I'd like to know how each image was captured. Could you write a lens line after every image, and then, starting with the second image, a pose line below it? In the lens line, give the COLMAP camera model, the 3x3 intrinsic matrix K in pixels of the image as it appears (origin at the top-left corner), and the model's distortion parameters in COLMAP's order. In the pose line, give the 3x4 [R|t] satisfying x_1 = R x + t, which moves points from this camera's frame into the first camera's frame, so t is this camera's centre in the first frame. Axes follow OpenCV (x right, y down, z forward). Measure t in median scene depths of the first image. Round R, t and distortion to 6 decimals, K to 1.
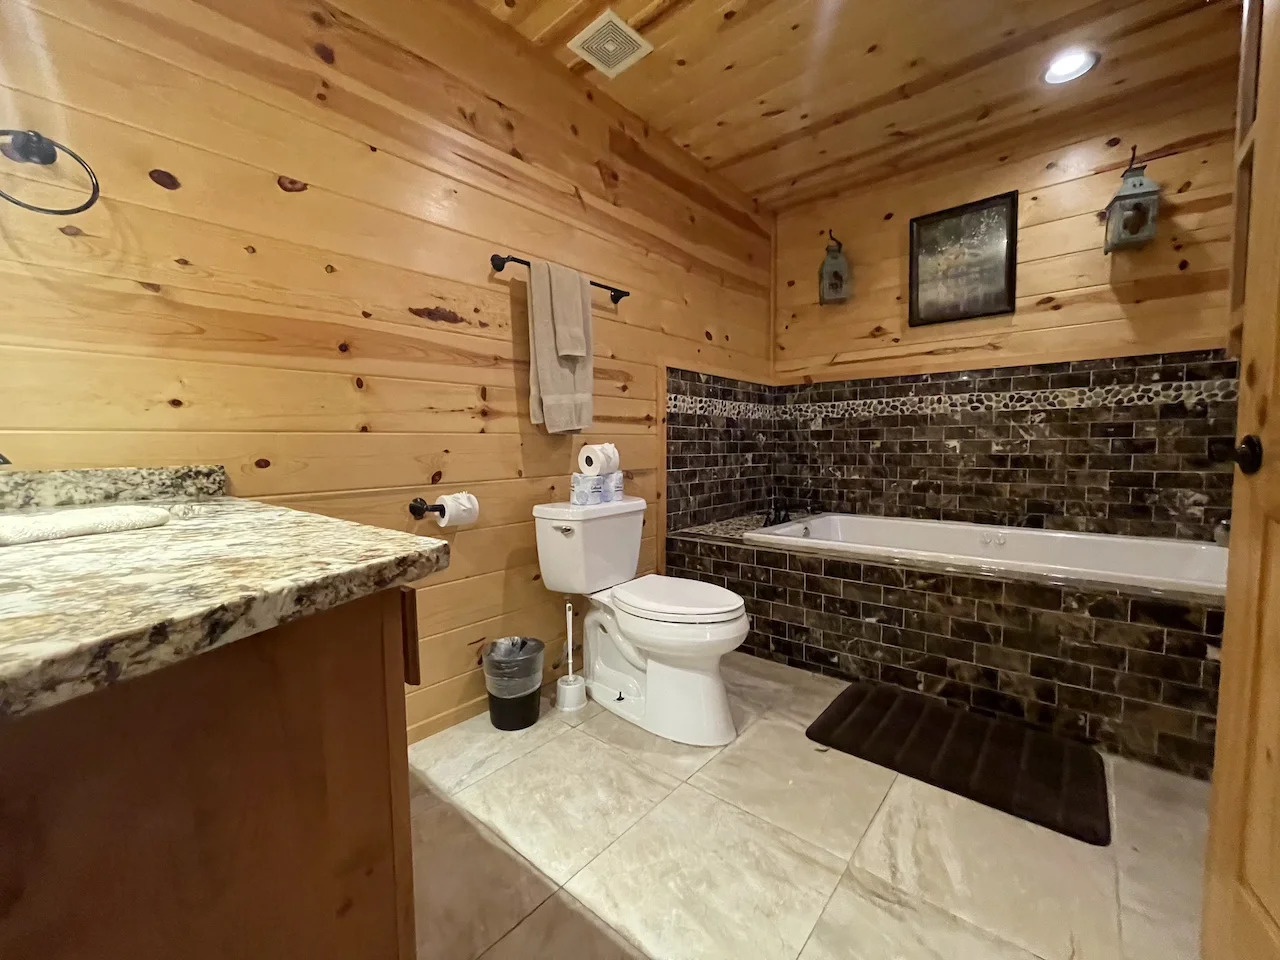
lens RADIAL K [[521.6, 0, 639.1], [0, 521.6, 480.1], [0, 0, 1]] dist [-0.001349, 0.000026]
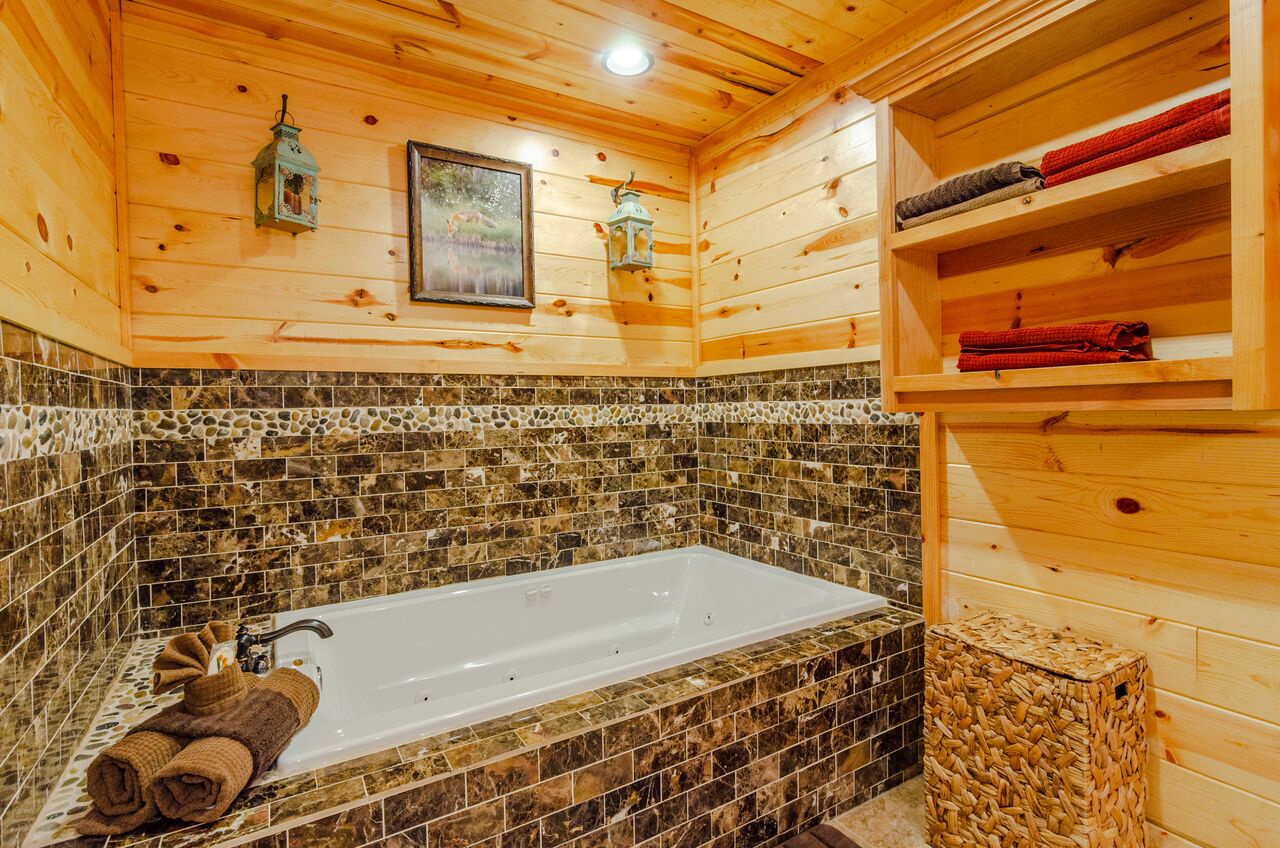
lens RADIAL K [[606.8, 0, 638.5], [0, 606.8, 422.9], [0, 0, 1]] dist [-0.006016, -0.001127]
pose [[0.312946, -0.016842, 0.949622, -0.134896], [0.076268, 0.997060, -0.007450, -0.120577], [-0.946704, 0.074757, 0.313310, 0.539382]]
